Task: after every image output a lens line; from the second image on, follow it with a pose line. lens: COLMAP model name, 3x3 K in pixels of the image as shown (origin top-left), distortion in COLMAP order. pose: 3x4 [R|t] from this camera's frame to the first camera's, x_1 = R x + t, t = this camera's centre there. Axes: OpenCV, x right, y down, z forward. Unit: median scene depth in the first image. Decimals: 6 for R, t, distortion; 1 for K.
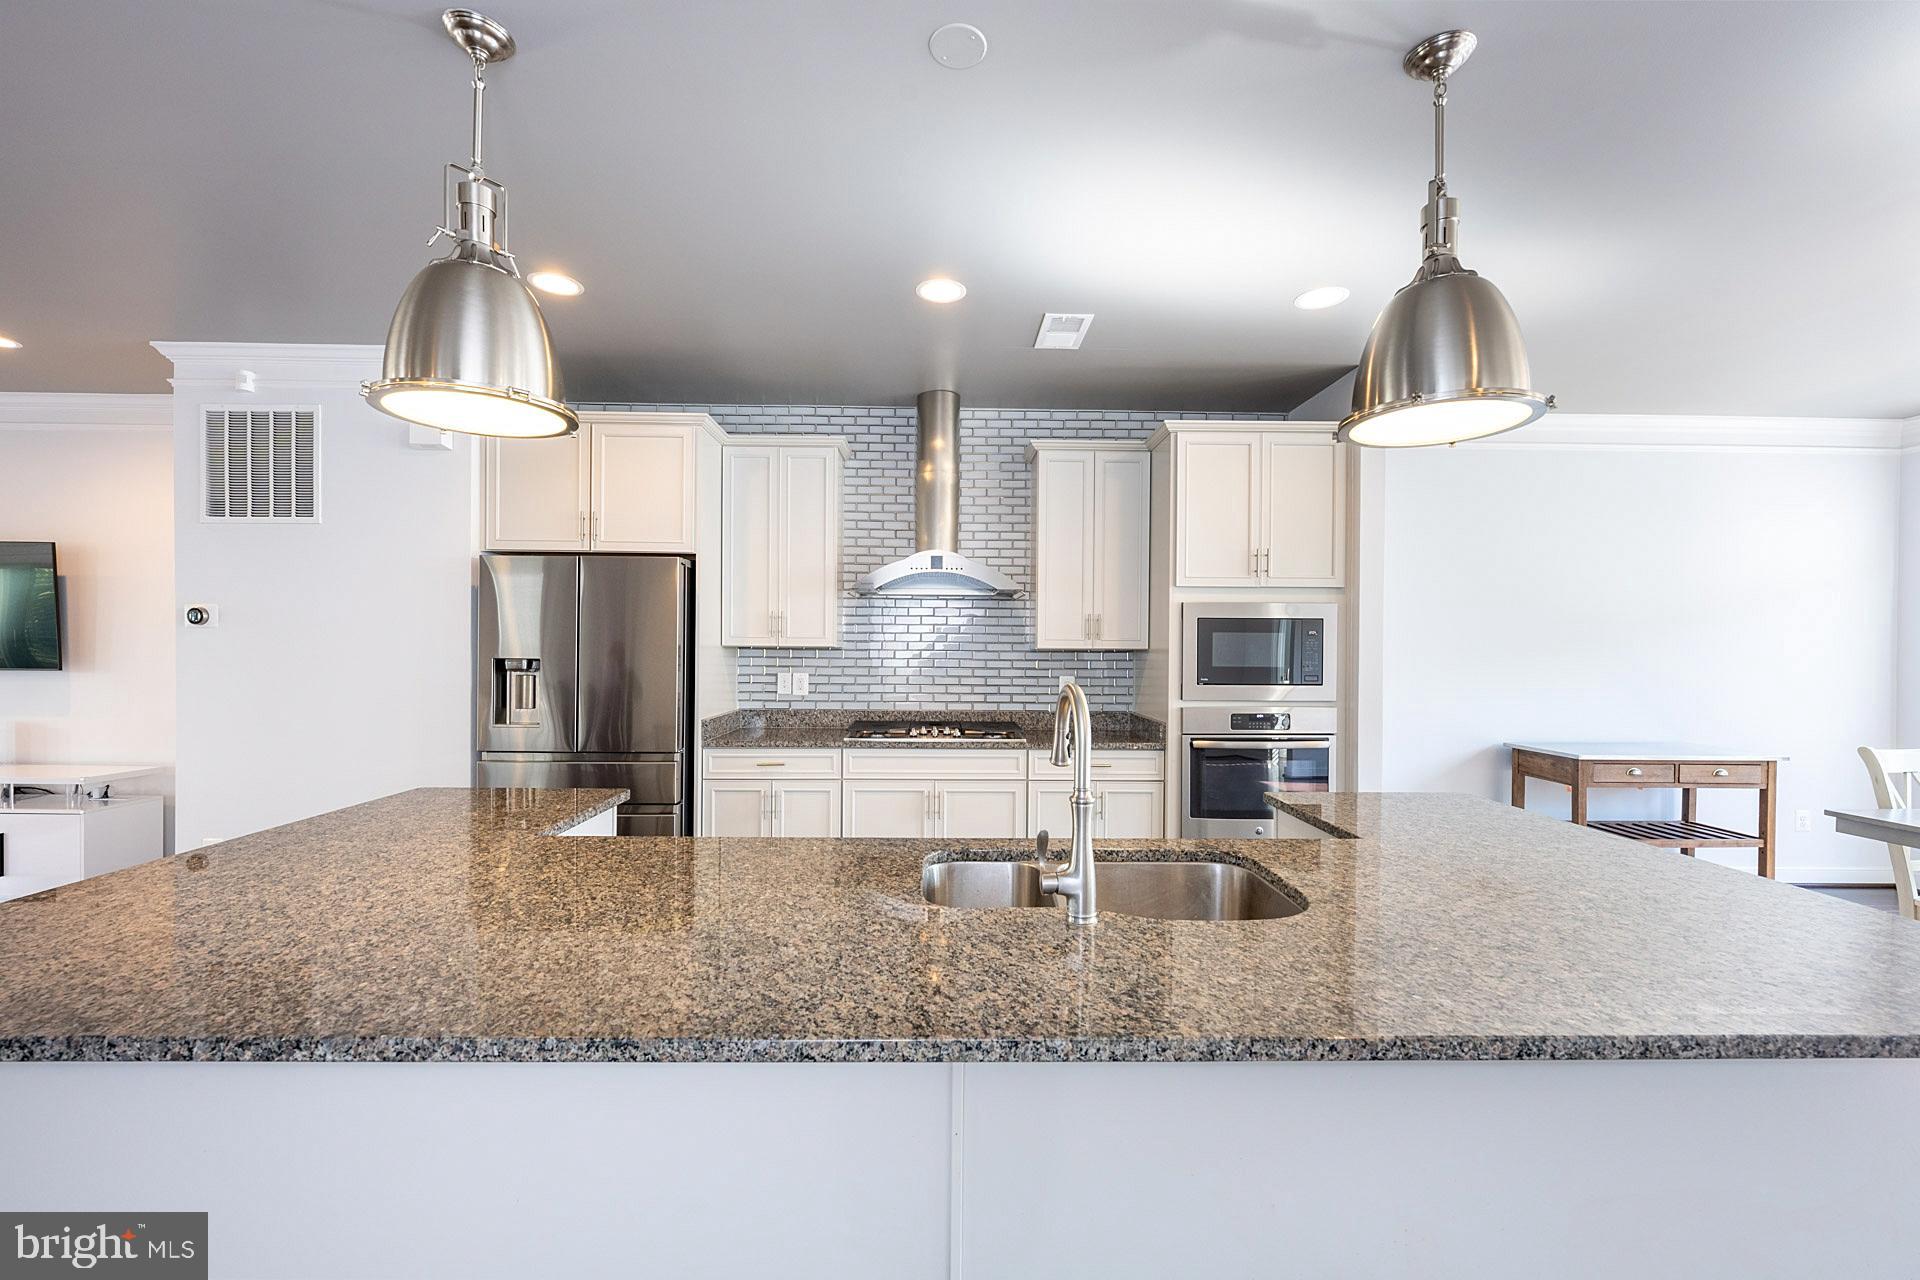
lens RADIAL K [[755.6, 0, 938.2], [0, 755.6, 650.7], [0, 0, 1]] dist [-0.001078, 0.000059]
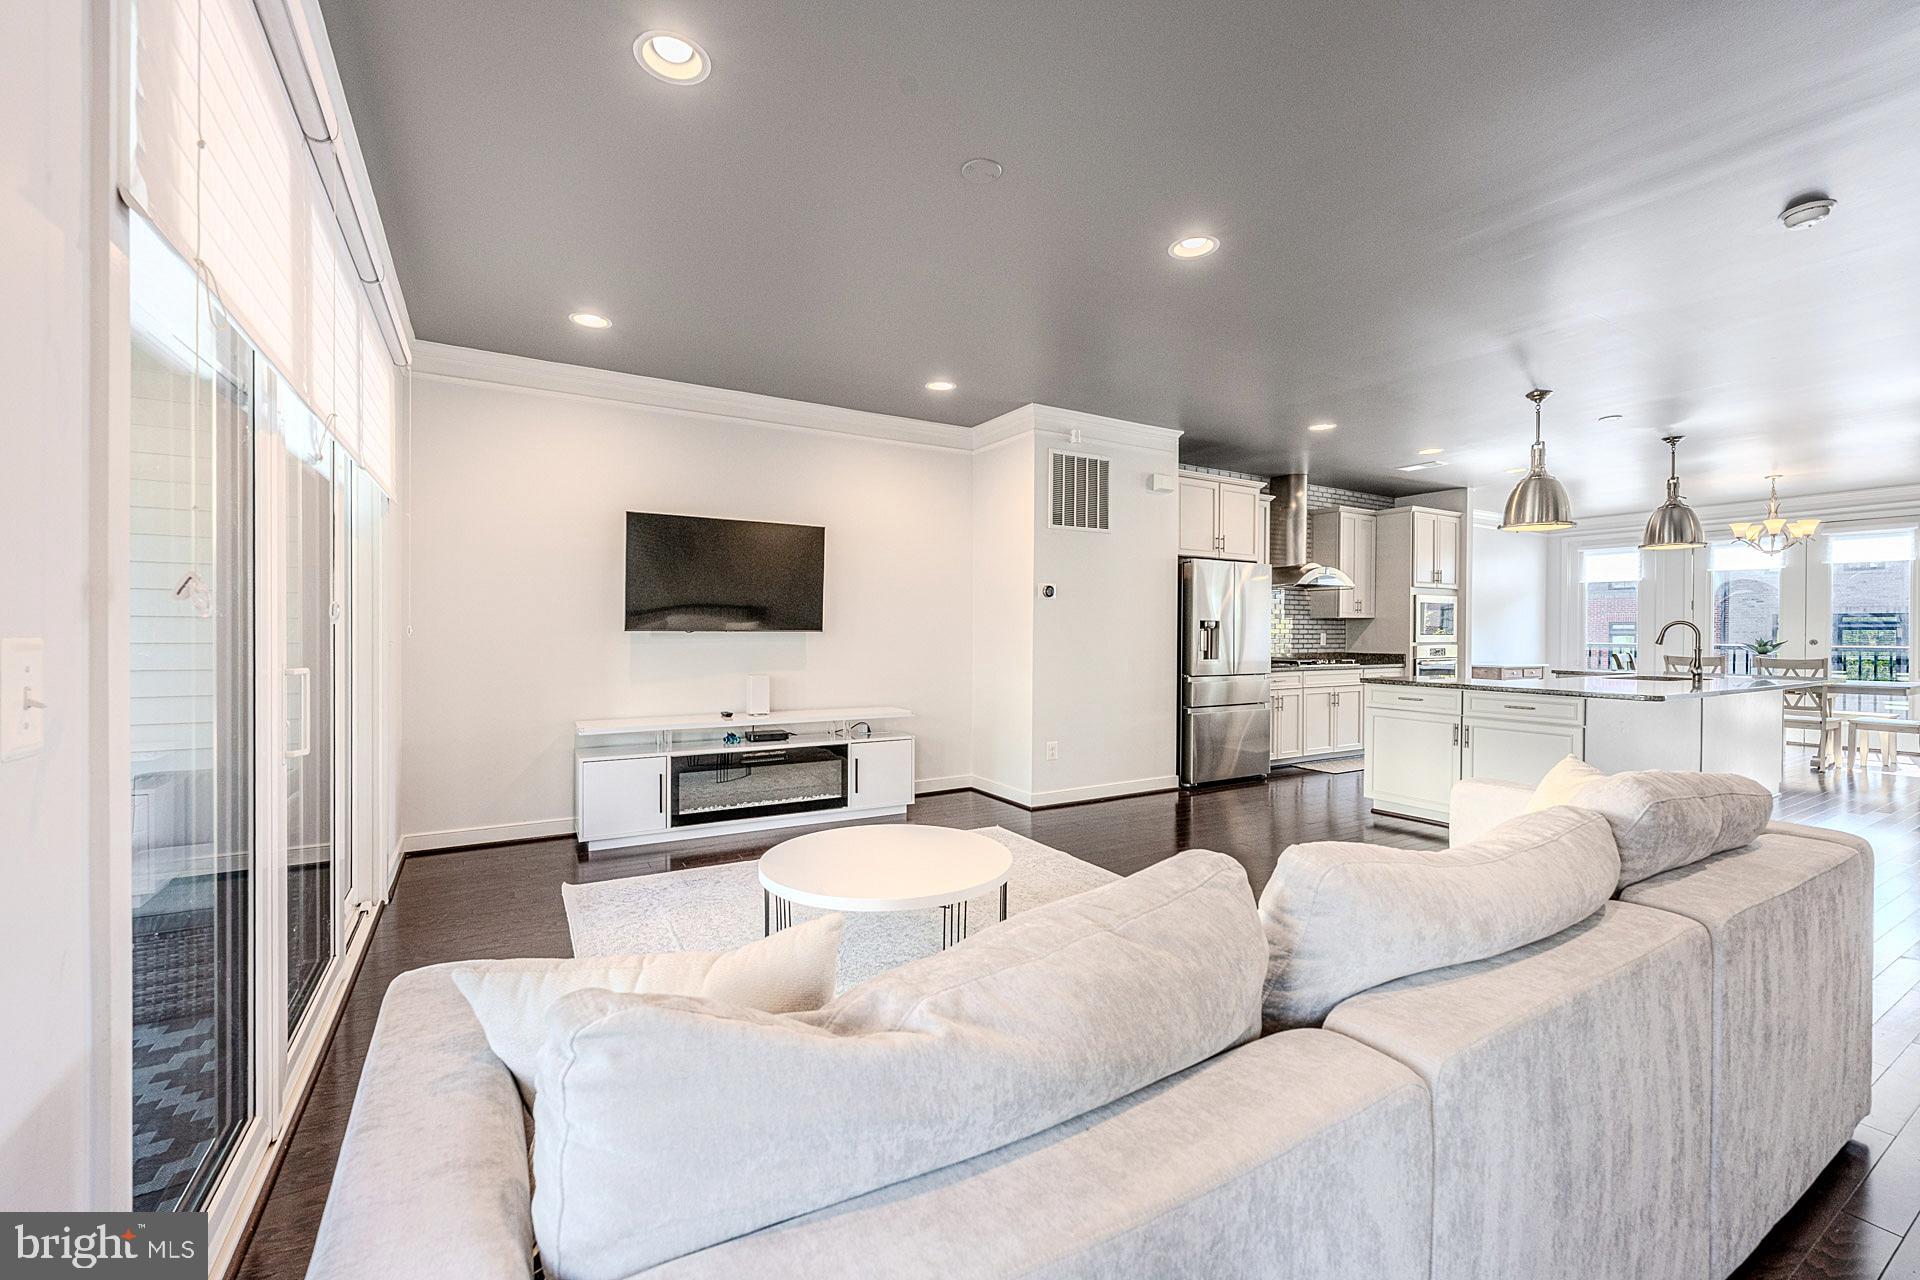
lens RADIAL K [[758.5, 0, 944.1], [0, 758.5, 637.2], [0, 0, 1]] dist [-0.000304, -0.000121]
pose [[0.876569, -0.006959, 0.481226, -1.761955], [0.003695, 0.999963, 0.007730, 0.030385], [-0.481262, -0.004998, 0.876562, -0.189413]]
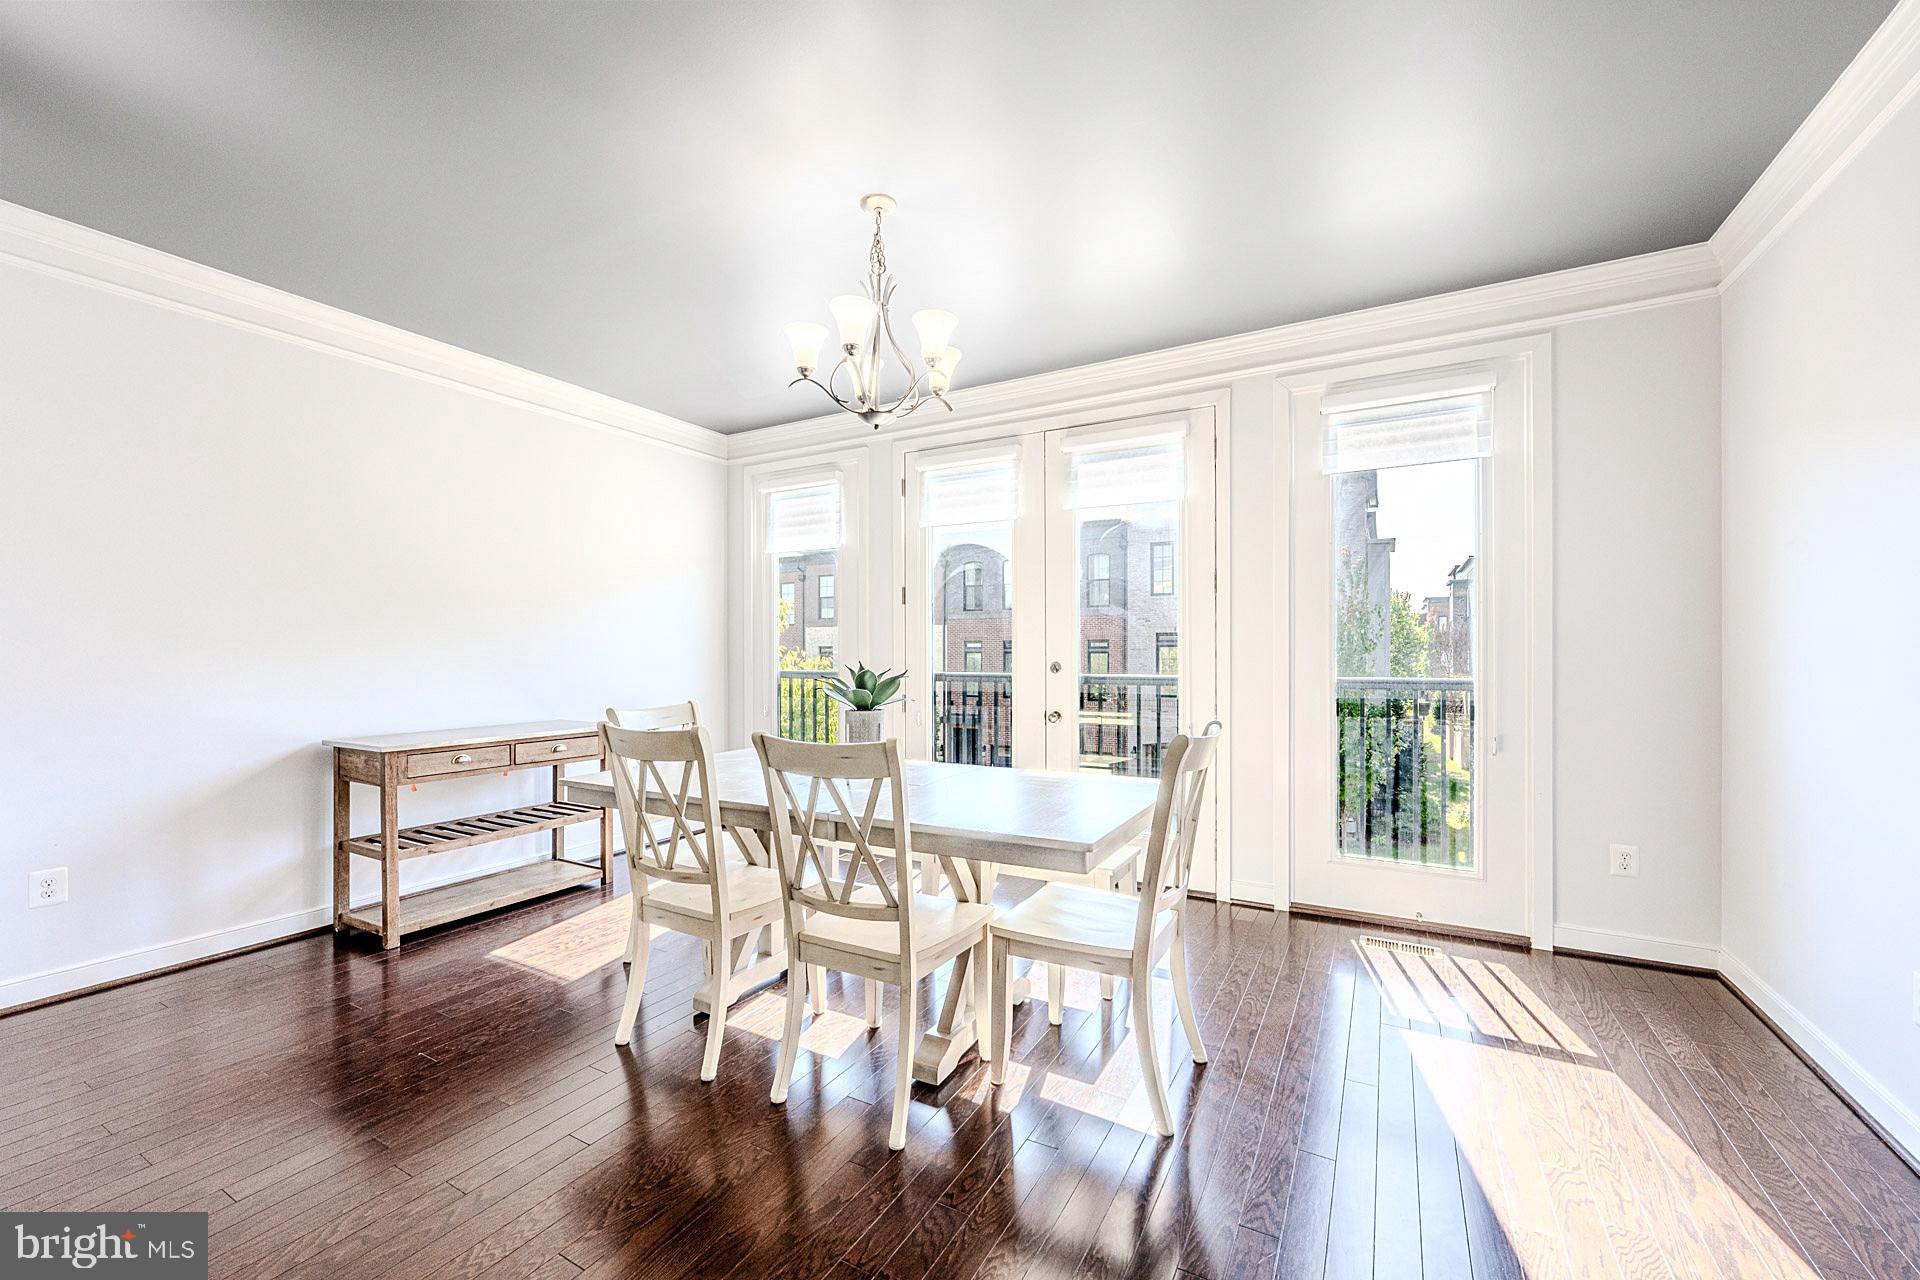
lens RADIAL K [[755.6, 0, 938.2], [0, 755.6, 650.7], [0, 0, 1]] dist [-0.001078, 0.000059]
pose [[0.528596, -0.006828, 0.848846, 0.511268], [0.008800, 0.999958, 0.002564, 0.043029], [-0.848828, 0.006115, 0.528634, 0.092499]]
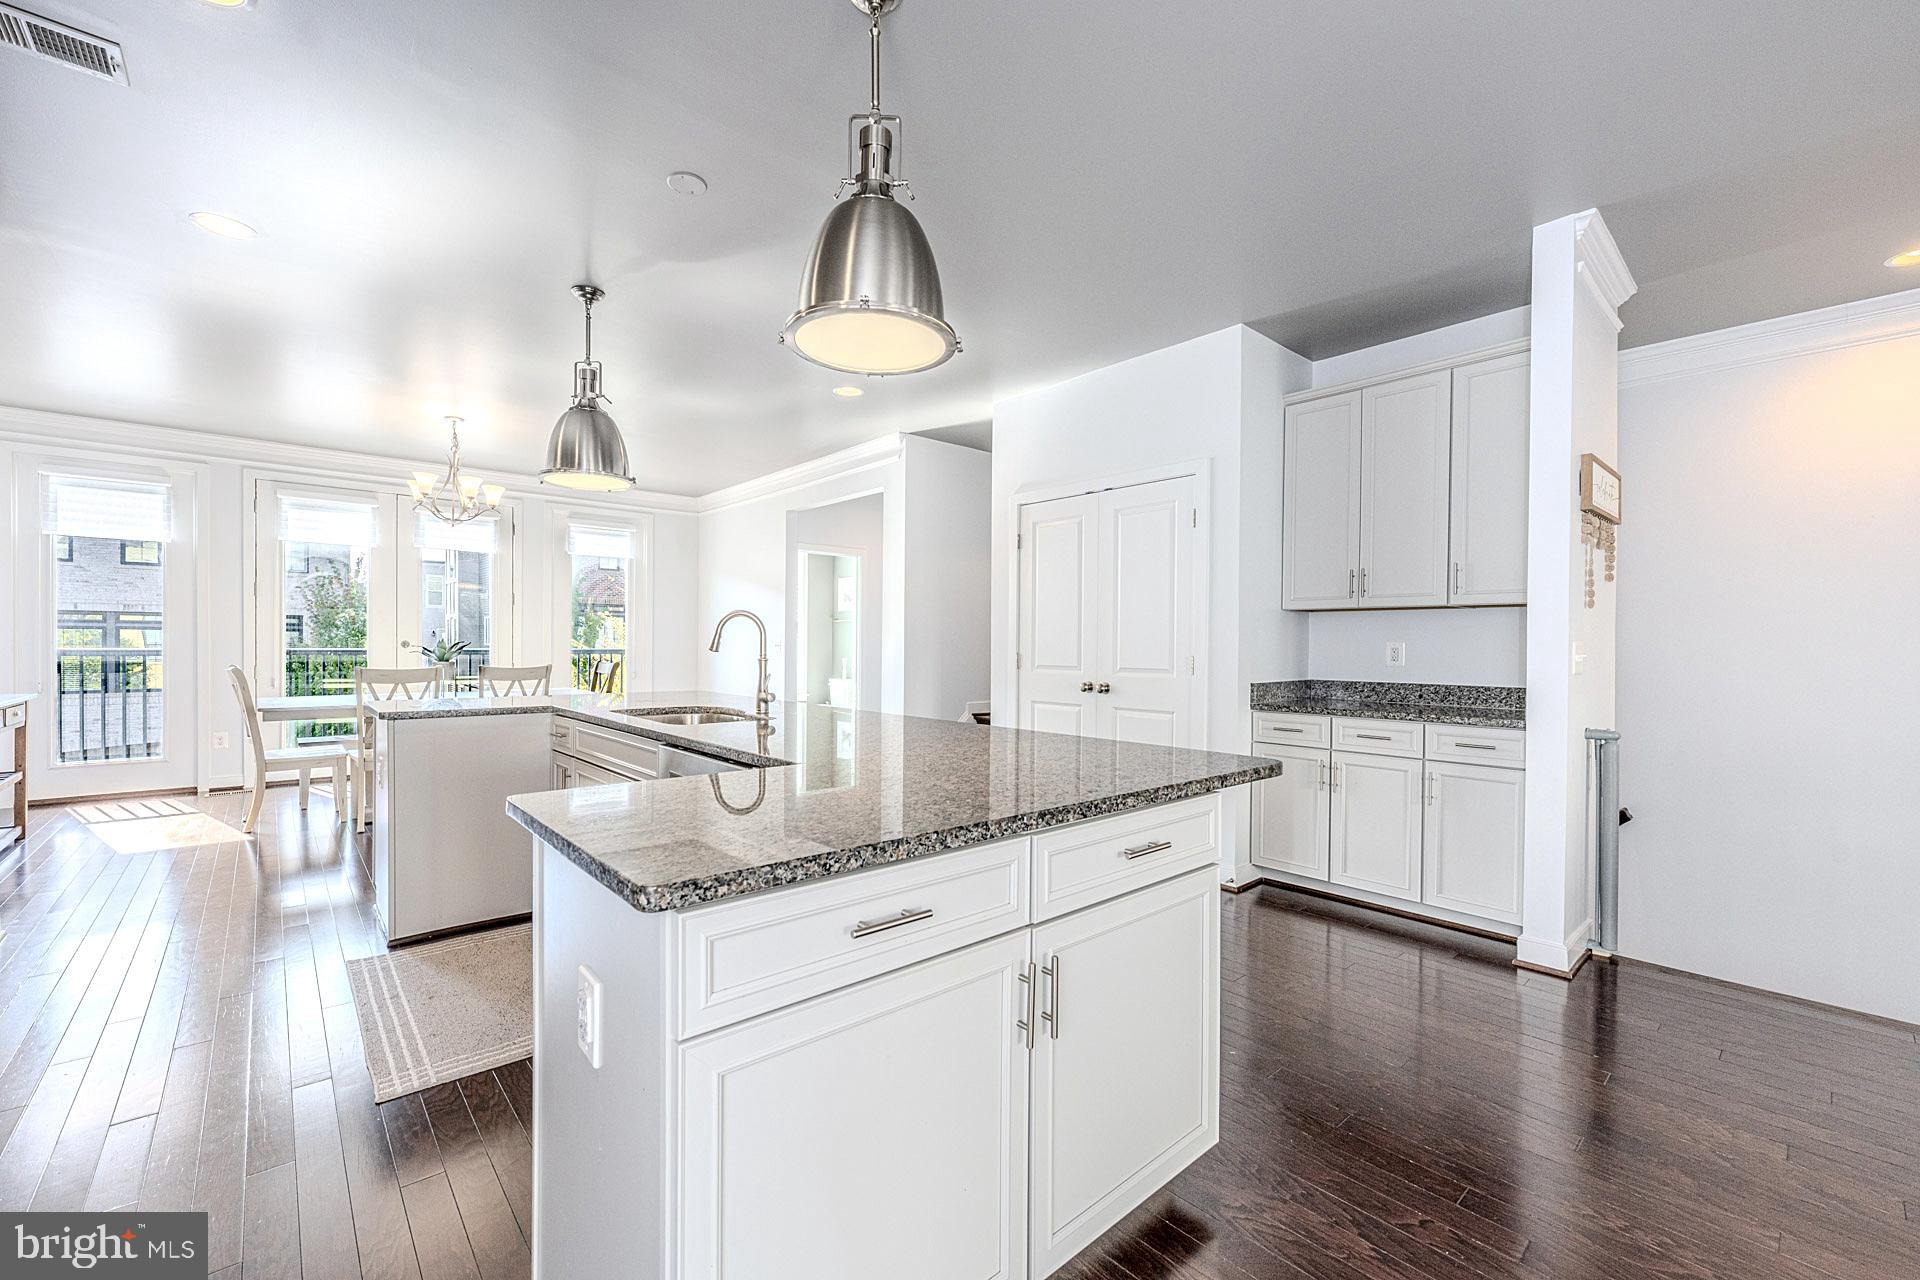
lens RADIAL K [[777.5, 0, 960.0], [0, 777.5, 640.0], [0, 0, 1]] dist [-0.000574, -0.000016]
pose [[-0.651857, -0.008942, 0.758289, -0.670177], [-0.011491, 0.999932, 0.001914, 0.043775], [-0.758255, -0.007466, -0.651915, 0.730655]]
